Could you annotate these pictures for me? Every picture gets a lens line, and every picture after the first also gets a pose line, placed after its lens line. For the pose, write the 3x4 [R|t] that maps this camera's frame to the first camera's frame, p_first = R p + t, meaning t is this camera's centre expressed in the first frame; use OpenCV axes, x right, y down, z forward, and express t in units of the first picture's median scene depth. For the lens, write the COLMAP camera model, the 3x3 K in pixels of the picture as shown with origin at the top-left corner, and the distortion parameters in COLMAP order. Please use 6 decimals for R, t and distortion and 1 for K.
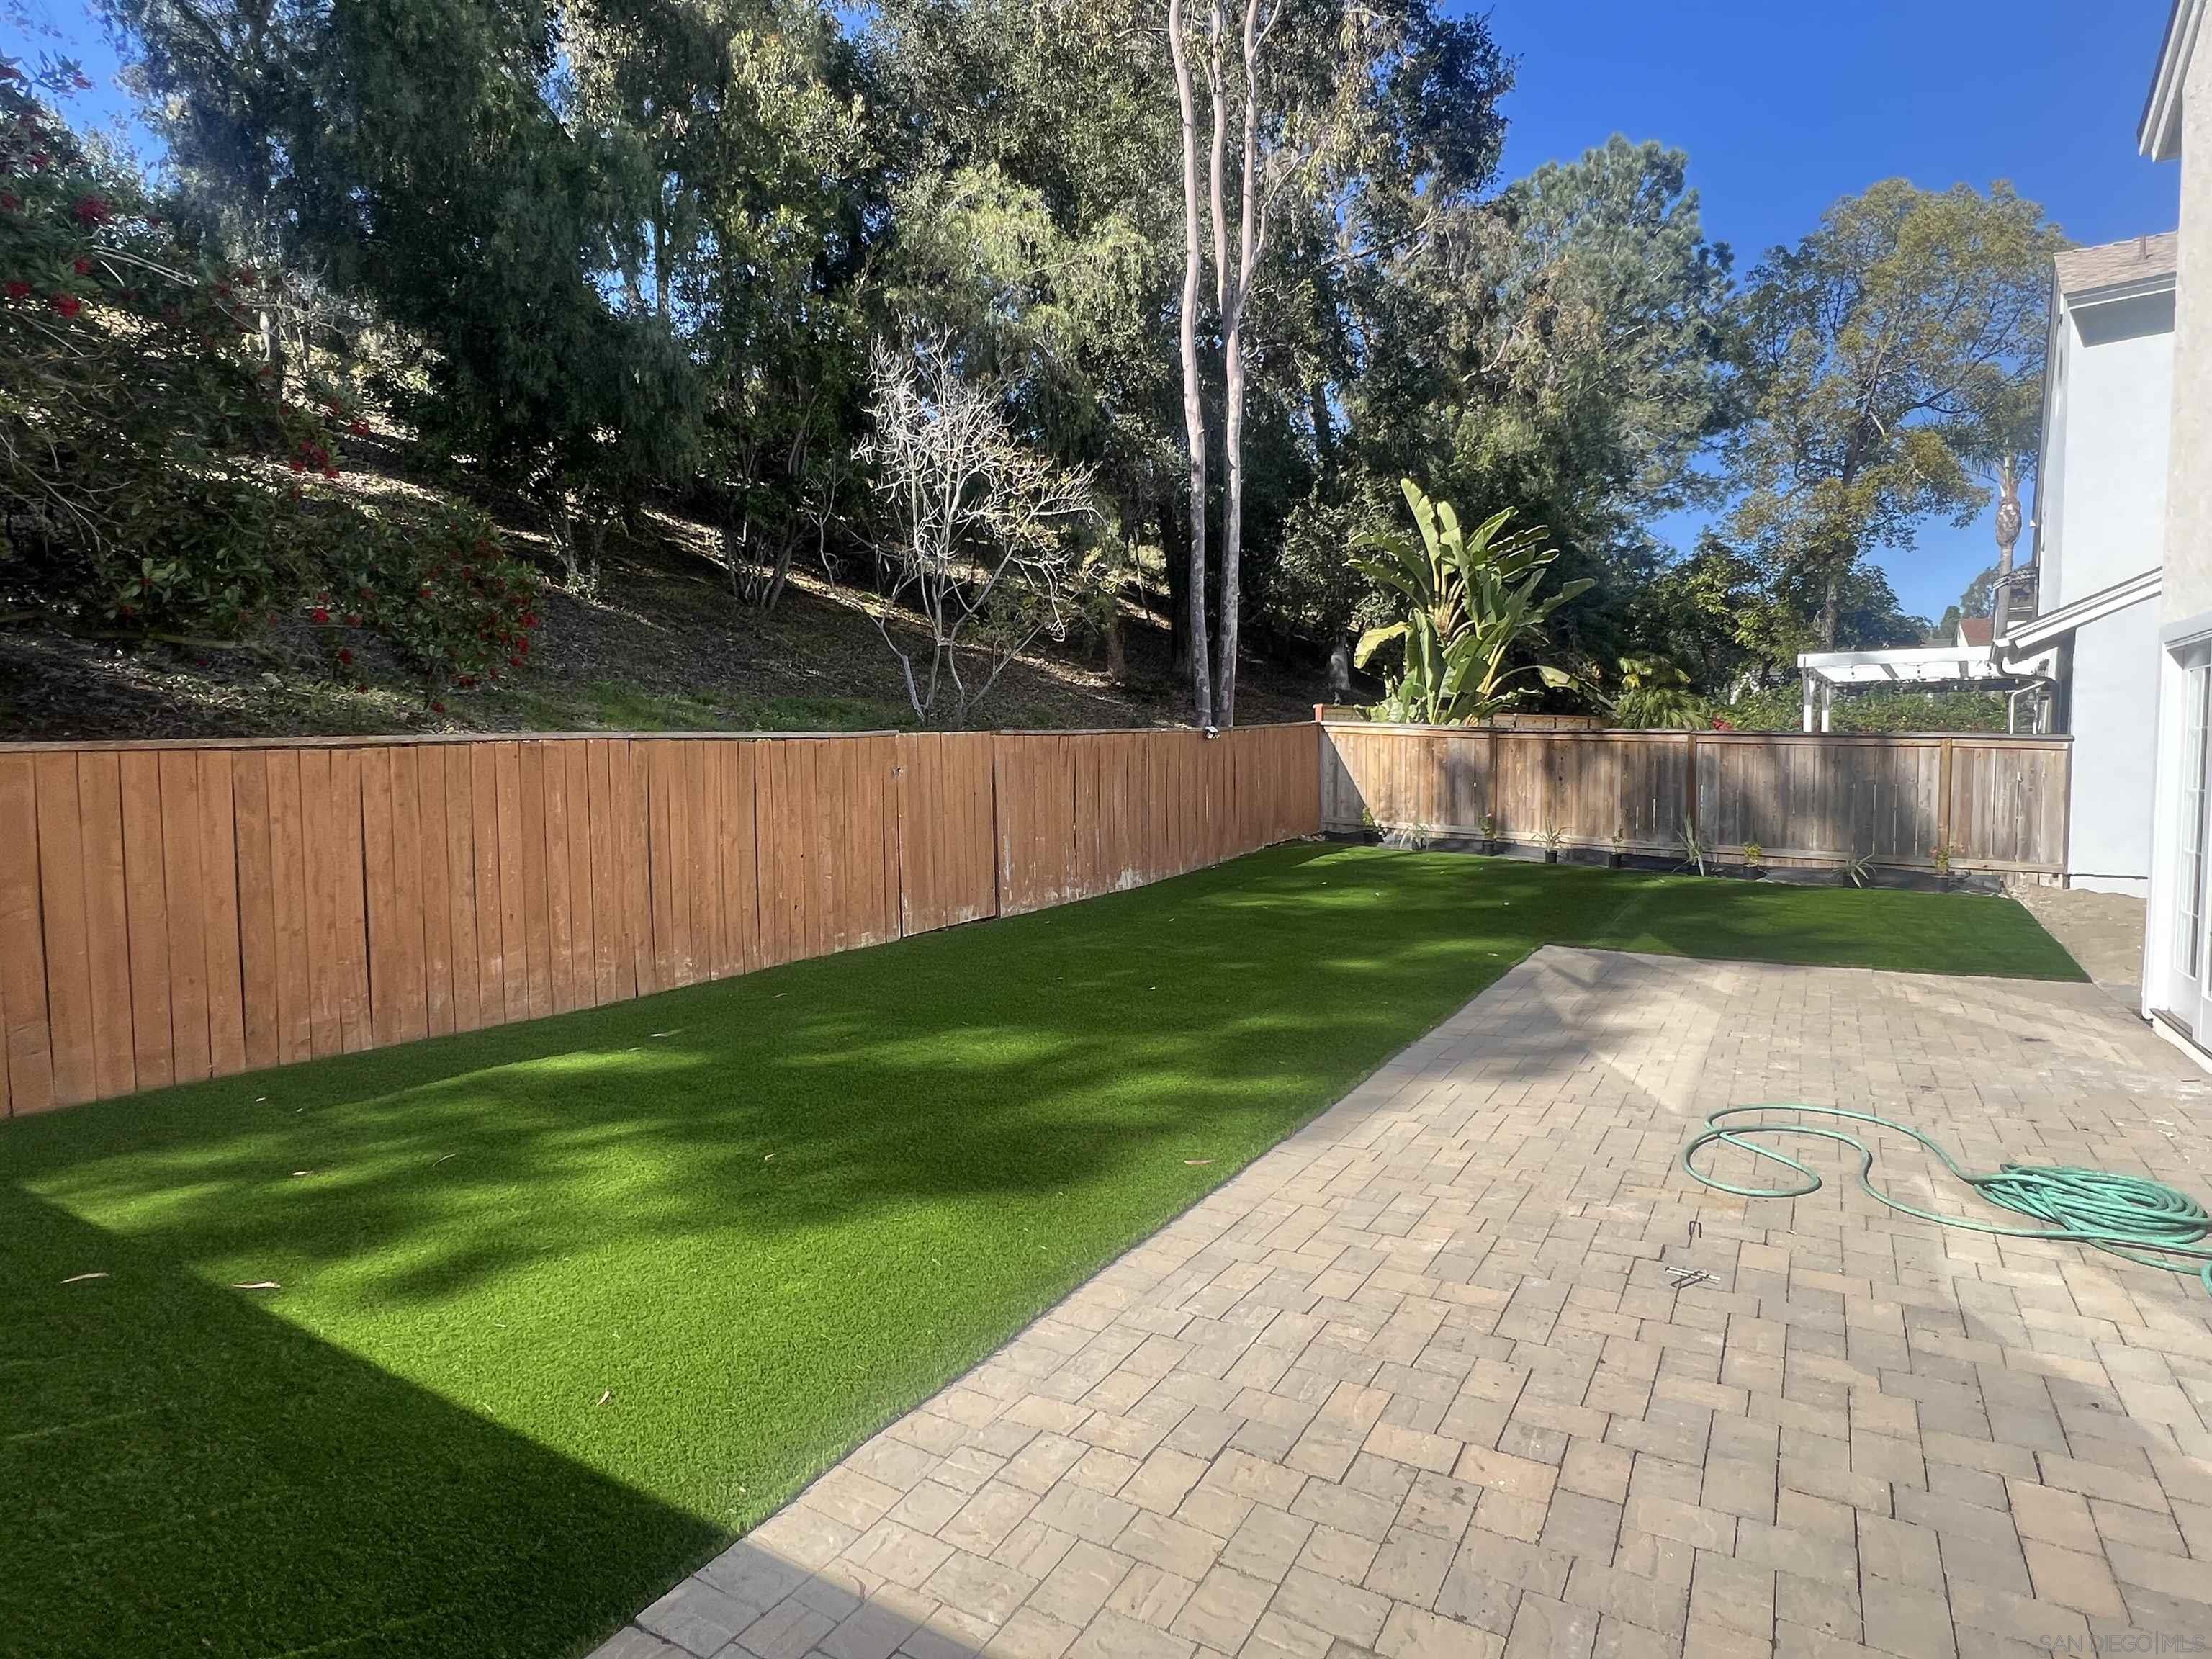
lens RADIAL K [[1155.2, 0, 1113.2], [0, 1155.2, 819.7], [0, 0, 1]] dist [-0.000527, -0.000578]
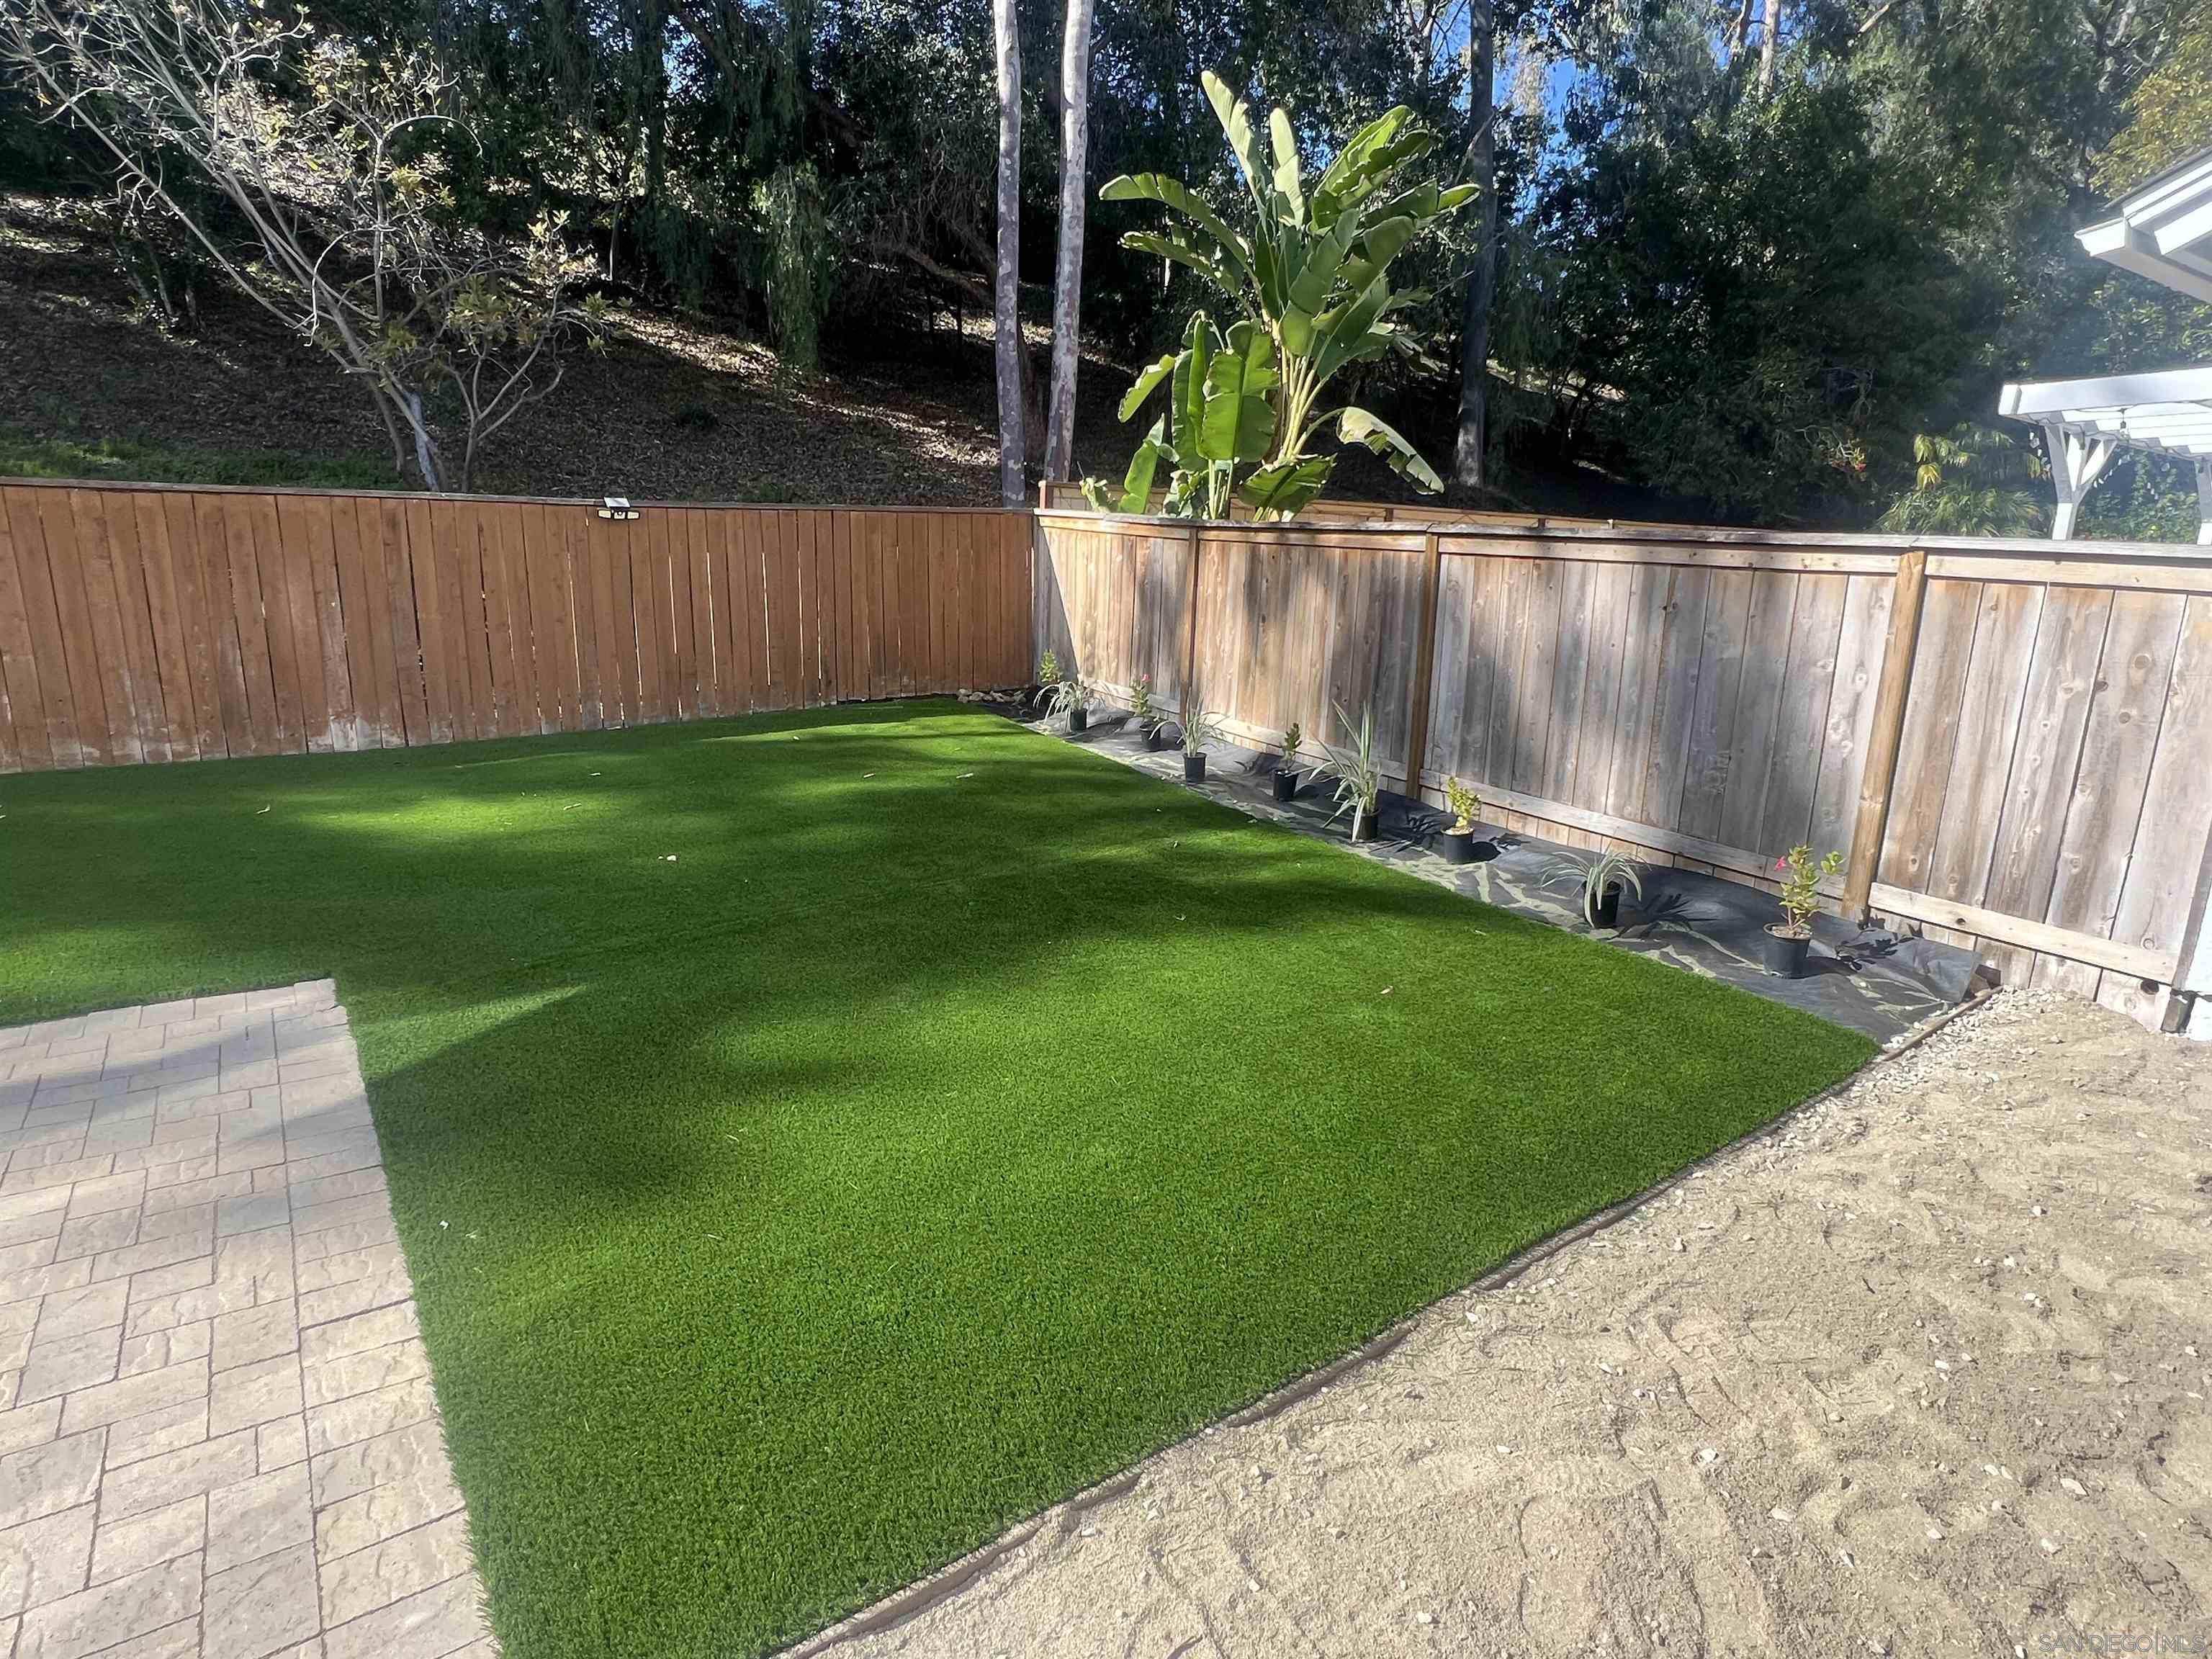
lens RADIAL K [[1155.2, 0, 1103.8], [0, 1155.2, 829.9], [0, 0, 1]] dist [-0.000527, -0.000578]
pose [[0.922466, 0.123313, -0.365855, 0.539631], [-0.063698, 0.983245, 0.170799, -0.026745], [0.380786, -0.134252, 0.914865, 0.487042]]
